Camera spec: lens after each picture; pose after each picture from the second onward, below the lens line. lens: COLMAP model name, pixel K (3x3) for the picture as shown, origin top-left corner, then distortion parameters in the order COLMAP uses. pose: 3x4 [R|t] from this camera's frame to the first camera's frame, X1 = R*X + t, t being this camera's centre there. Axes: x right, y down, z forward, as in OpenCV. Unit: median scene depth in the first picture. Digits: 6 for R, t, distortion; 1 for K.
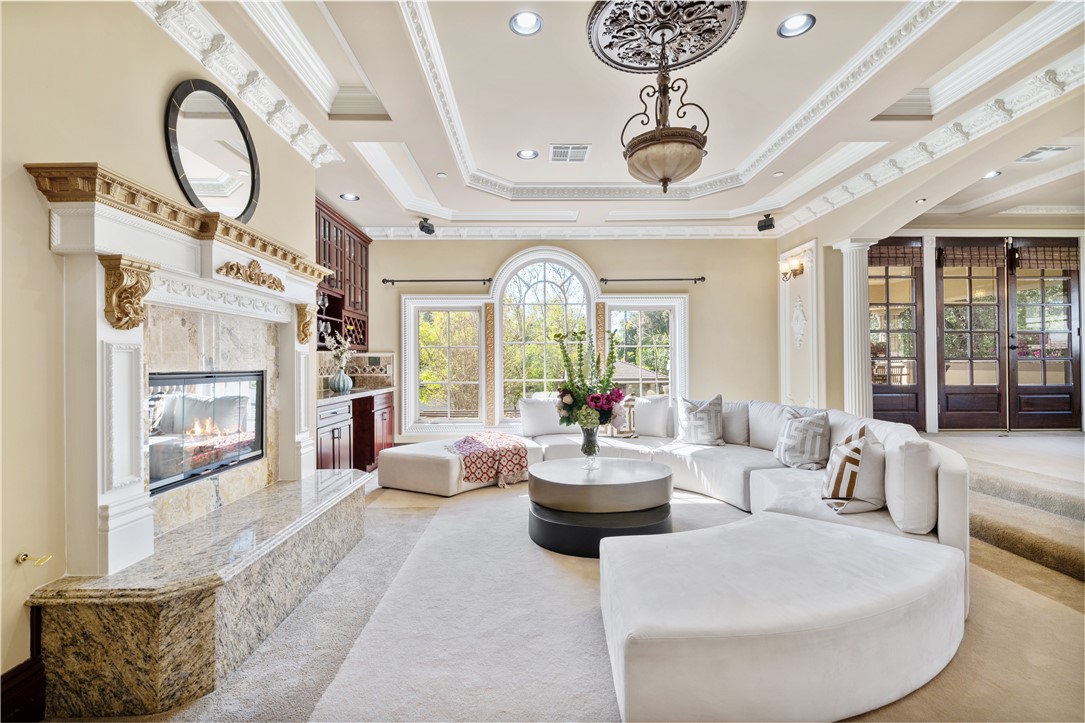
lens RADIAL K [[477.0, 0, 548.7], [0, 477.0, 360.1], [0, 0, 1]] dist [-0.000147, 0.000043]
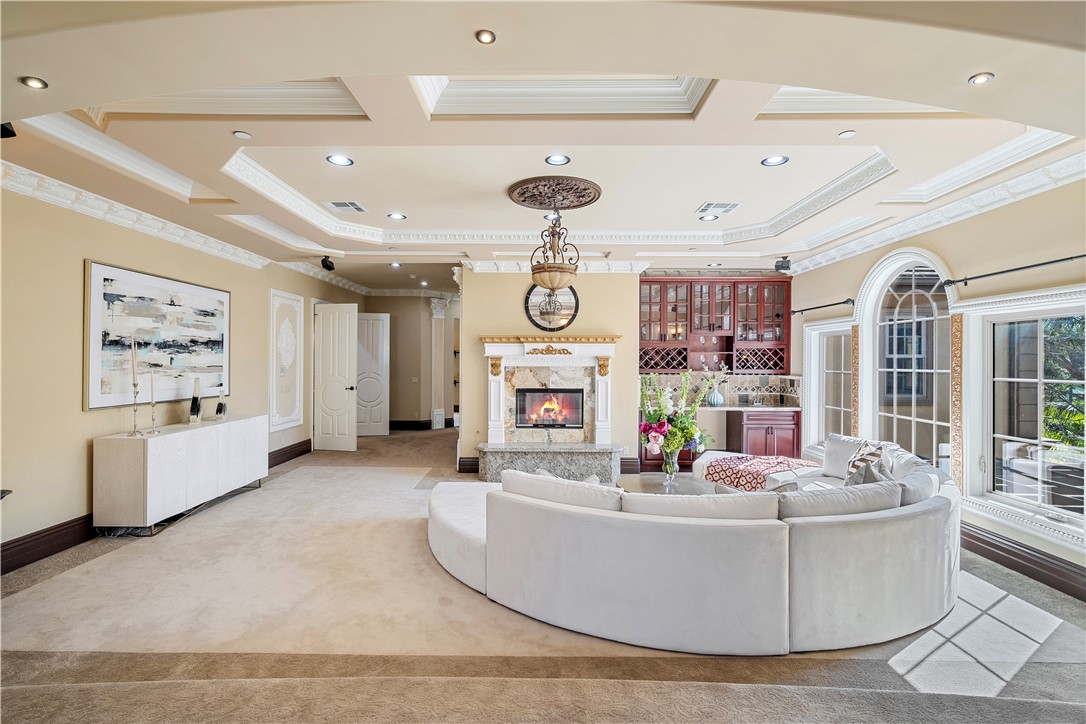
lens RADIAL K [[501.0, 0, 548.7], [0, 501.0, 362.2], [0, 0, 1]] dist [-0.001078, 0.000092]
pose [[-0.034726, 0.010670, -0.999340, 1.332506], [0.004369, 0.999935, 0.010525, -0.097360], [0.999387, -0.004001, -0.034771, 0.714257]]
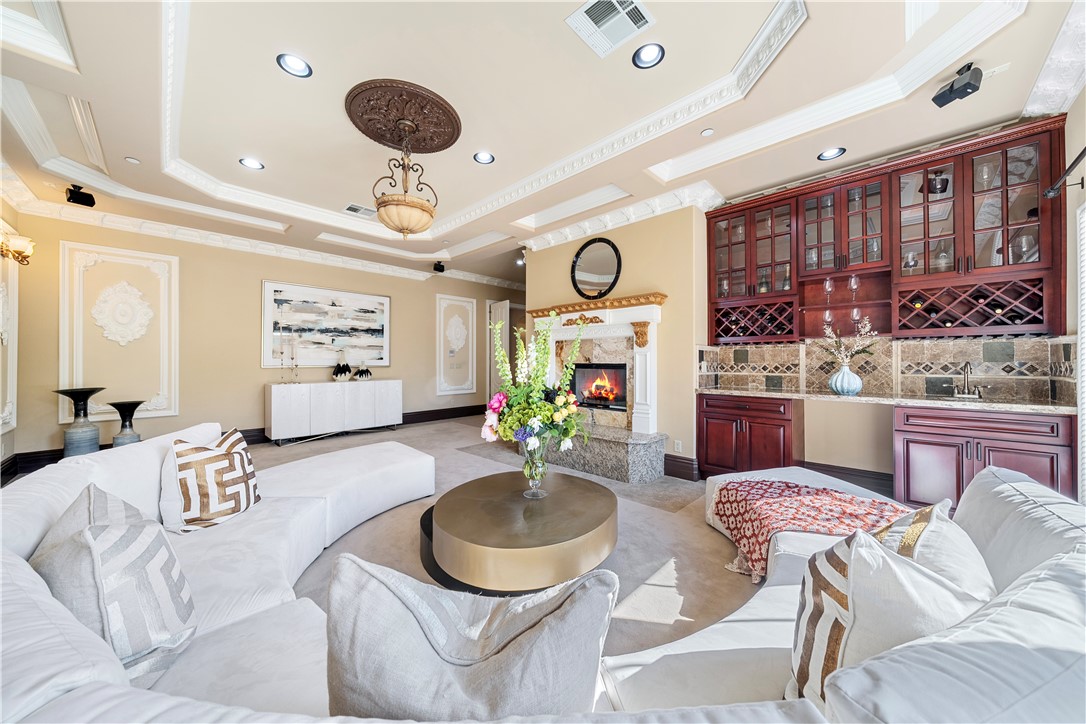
lens RADIAL K [[371.5, 0, 540.5], [0, 371.5, 359.0], [0, 0, 1]] dist [-0.000858, -0.000047]
pose [[-0.721824, 0.005849, -0.692052, 0.482050], [0.014146, 0.999880, -0.006304, 0.007776], [0.691932, -0.014340, -0.721821, 1.401166]]
